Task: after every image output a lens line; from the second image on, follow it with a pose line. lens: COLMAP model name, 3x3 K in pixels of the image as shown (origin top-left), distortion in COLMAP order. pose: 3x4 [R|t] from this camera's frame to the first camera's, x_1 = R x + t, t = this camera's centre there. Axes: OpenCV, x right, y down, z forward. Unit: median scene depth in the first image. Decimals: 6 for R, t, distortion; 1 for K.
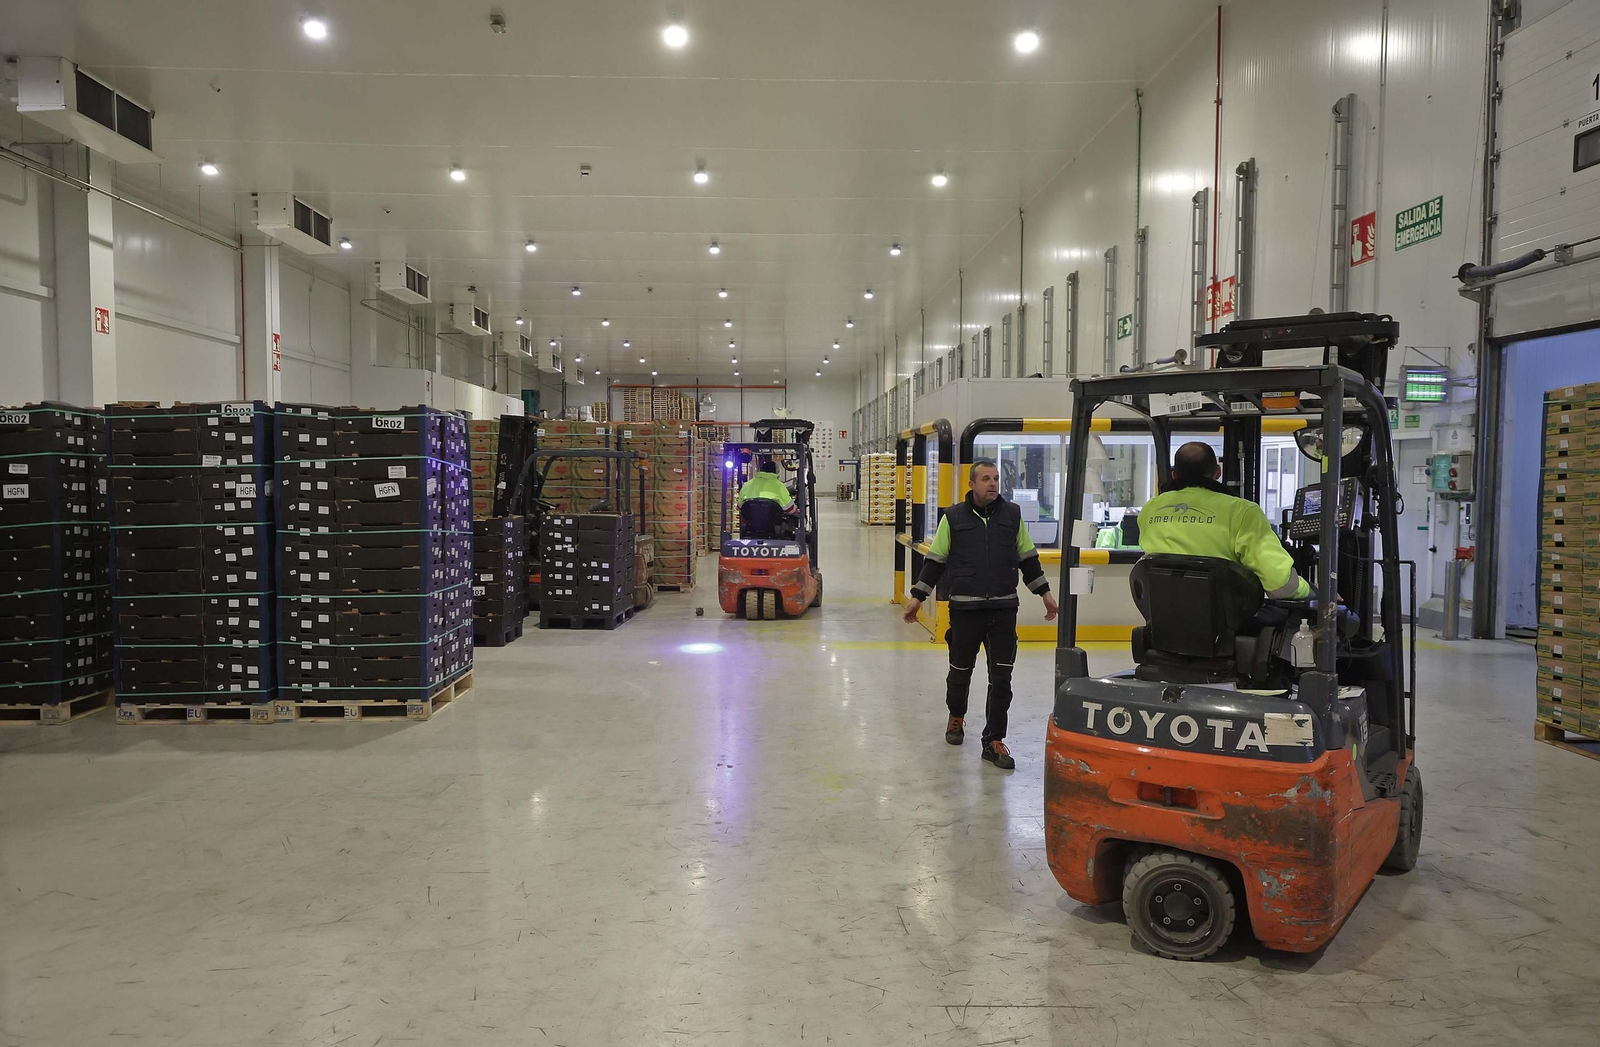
lens RADIAL K [[1124.7, 0, 790.6], [0, 1124.7, 530.2], [0, 0, 1]] dist [0.016352, 0.000583]
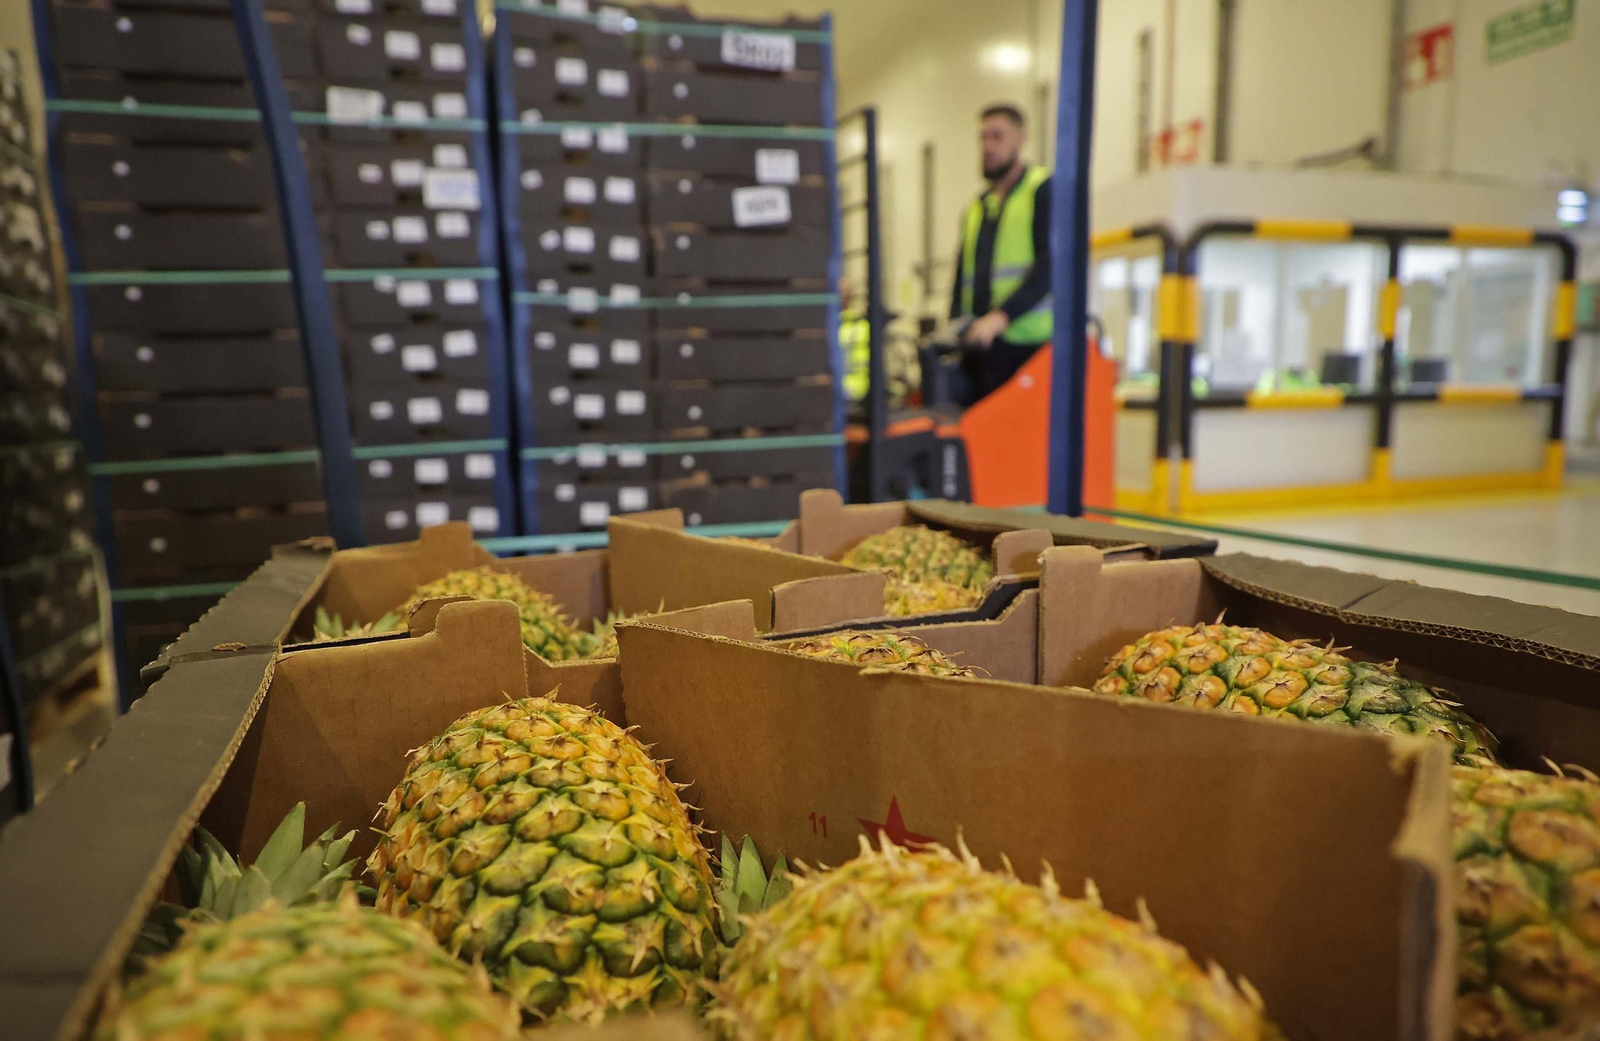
lens RADIAL K [[1052.0, 0, 797.4], [0, 1052.0, 530.6], [0, 0, 1]] dist [0.020350, -0.004438]
pose [[0.957920, -0.054252, 0.281861, -0.470414], [0.027916, 0.994929, 0.096626, 0.052544], [-0.285674, -0.084692, 0.954577, 0.586383]]
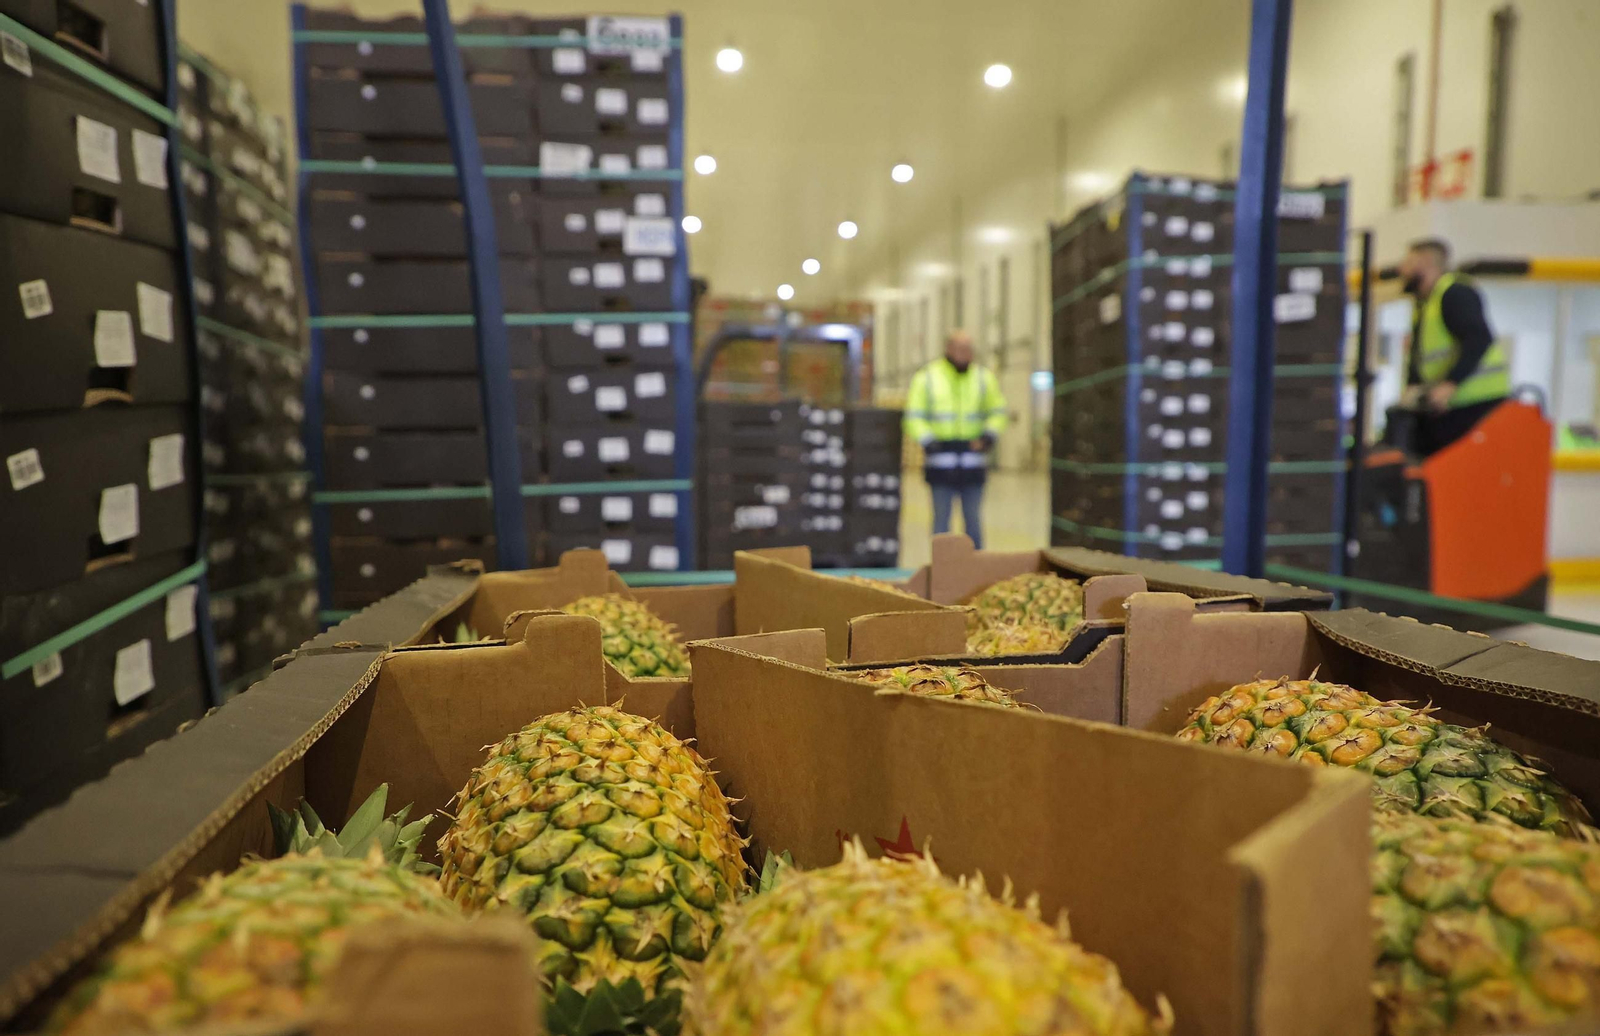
lens RADIAL K [[1124.7, 0, 855.3], [0, 1124.7, 532.2], [0, 0, 1]] dist [0.016352, 0.000583]
pose [[0.992901, -0.006435, 0.118770, -0.450862], [0.001426, 0.999108, 0.042215, 0.055421], [-0.118936, -0.041746, 0.992024, 0.567902]]
